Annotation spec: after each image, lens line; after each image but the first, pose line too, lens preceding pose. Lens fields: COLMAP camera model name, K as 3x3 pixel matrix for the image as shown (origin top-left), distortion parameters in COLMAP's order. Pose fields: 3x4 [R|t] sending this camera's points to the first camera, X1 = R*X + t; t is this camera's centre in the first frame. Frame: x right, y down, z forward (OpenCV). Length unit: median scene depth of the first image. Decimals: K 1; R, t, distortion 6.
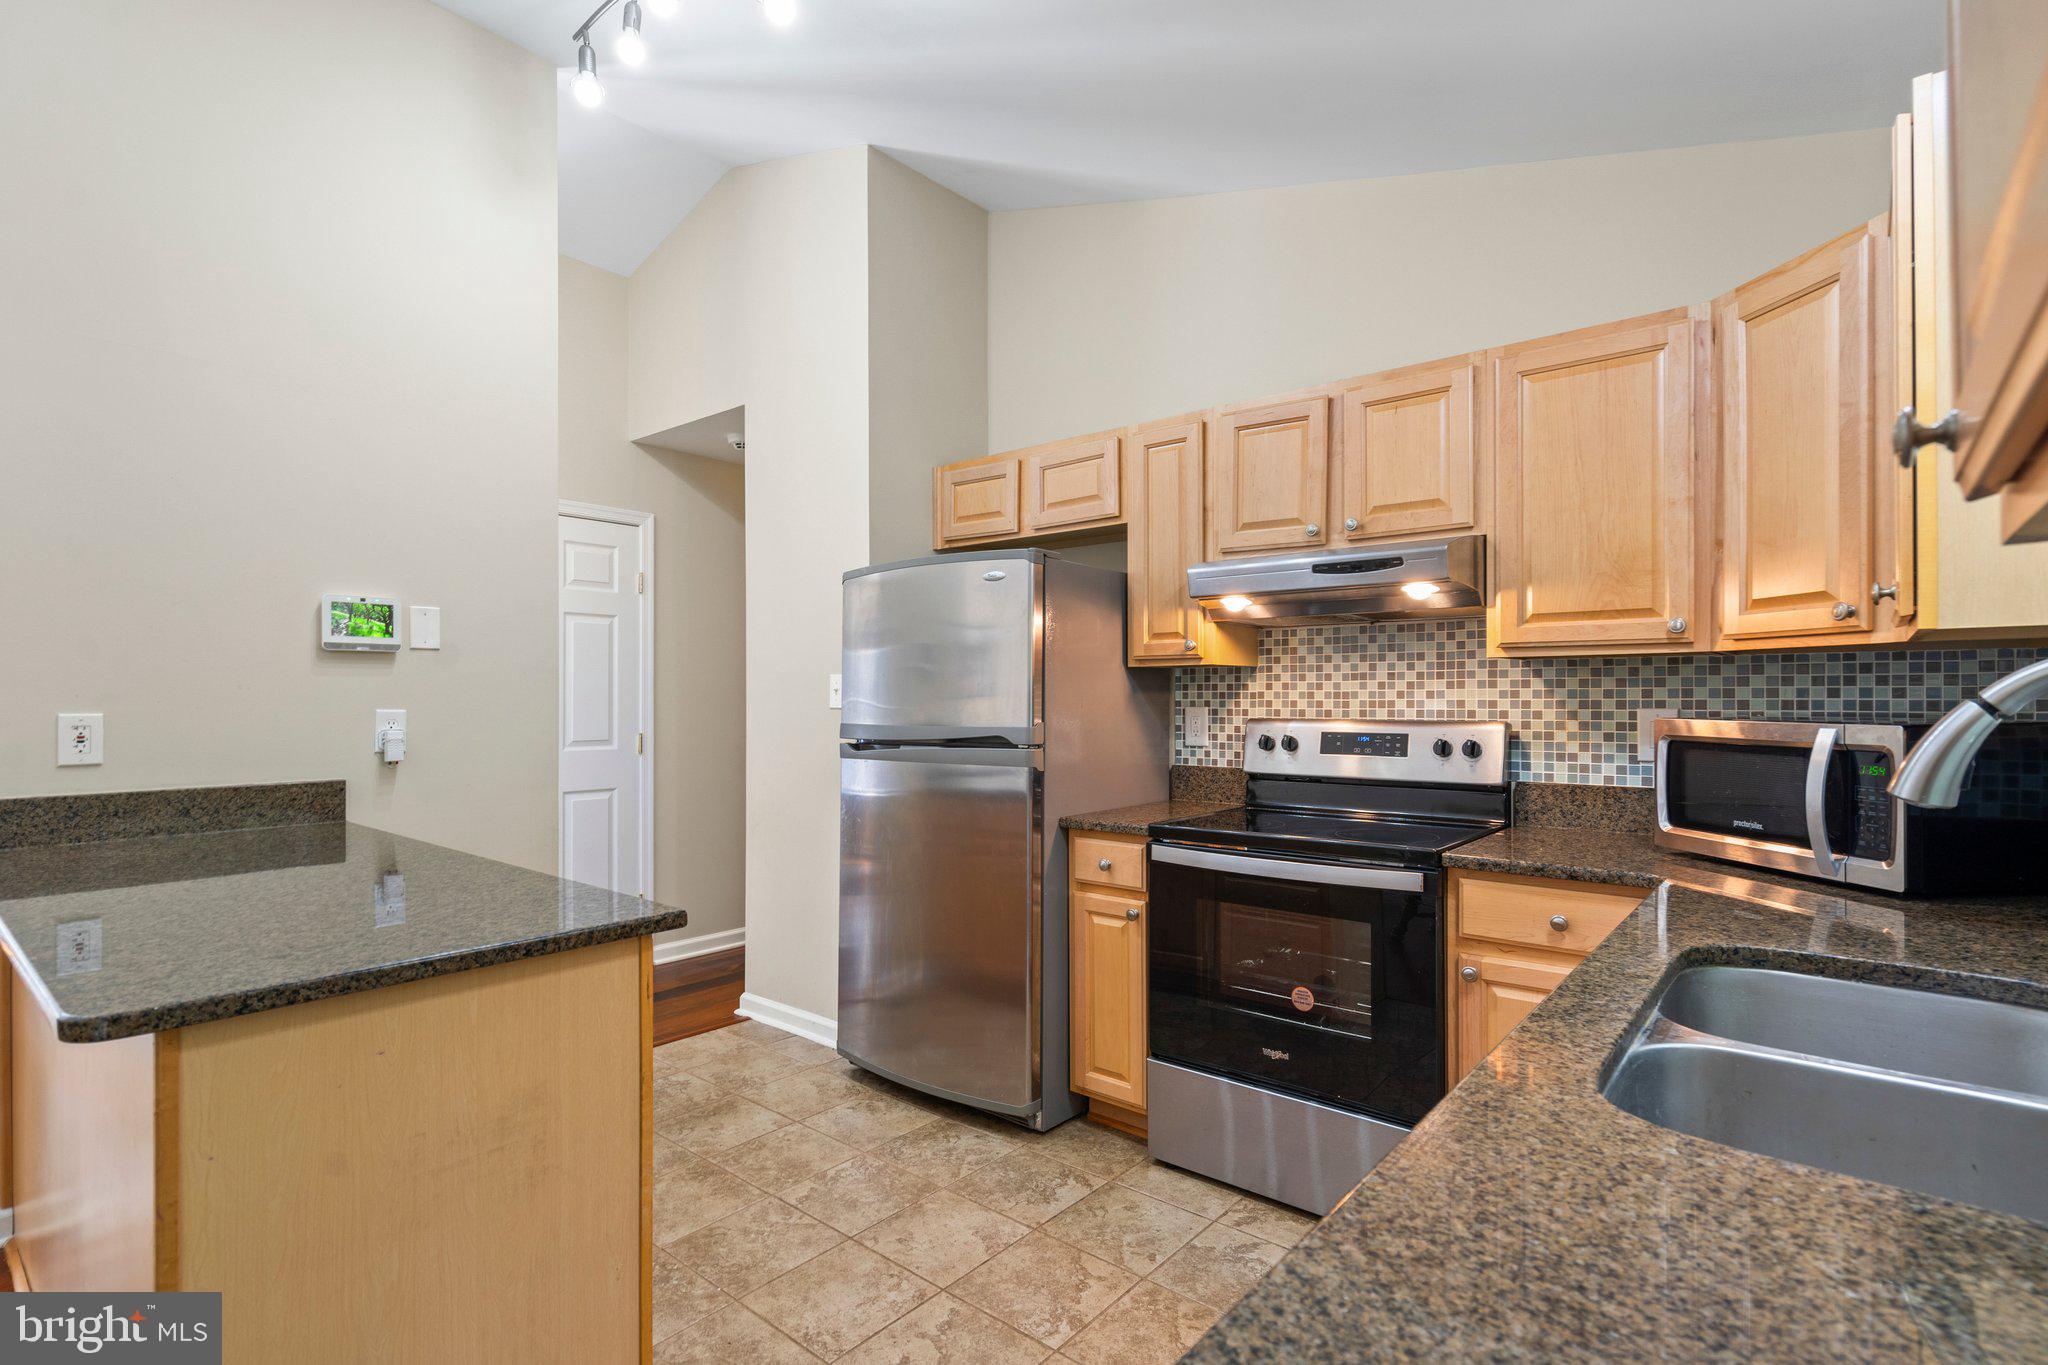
lens RADIAL K [[979.8, 0, 1019.5], [0, 979.8, 690.7], [0, 0, 1]] dist [-0.002033, 0.002249]
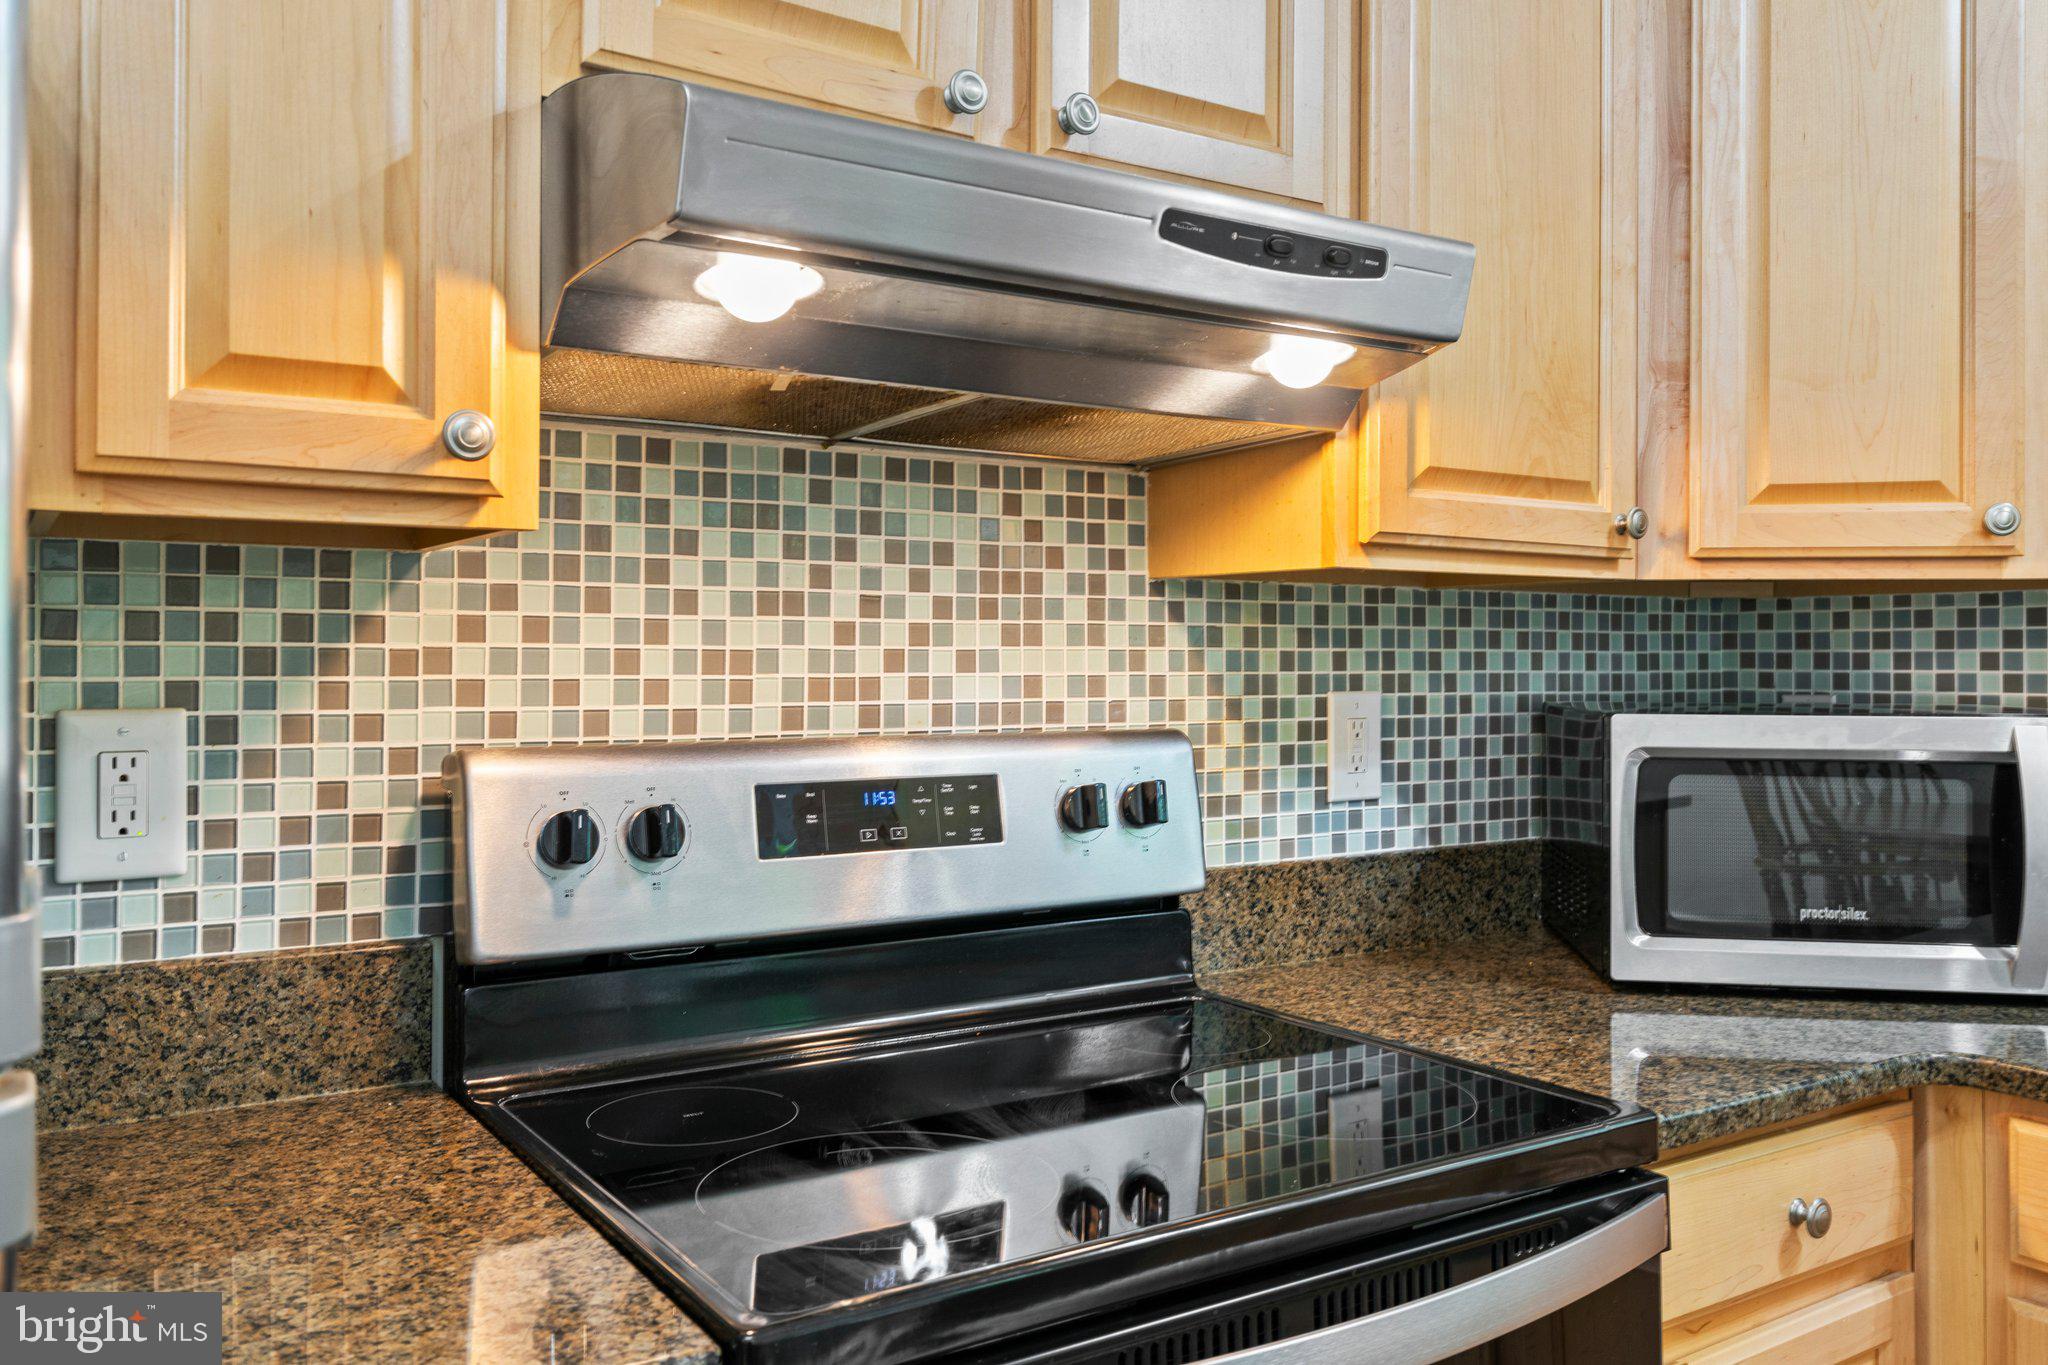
lens RADIAL K [[1621.4, 0, 1021.5], [0, 1621.4, 642.9], [0, 0, 1]] dist [0.013373, 0.002561]
pose [[0.289626, 0.013620, 0.957043, -0.144501], [-0.008170, 0.999897, -0.011758, 0.004148], [-0.957105, -0.004414, 0.289708, 0.789091]]
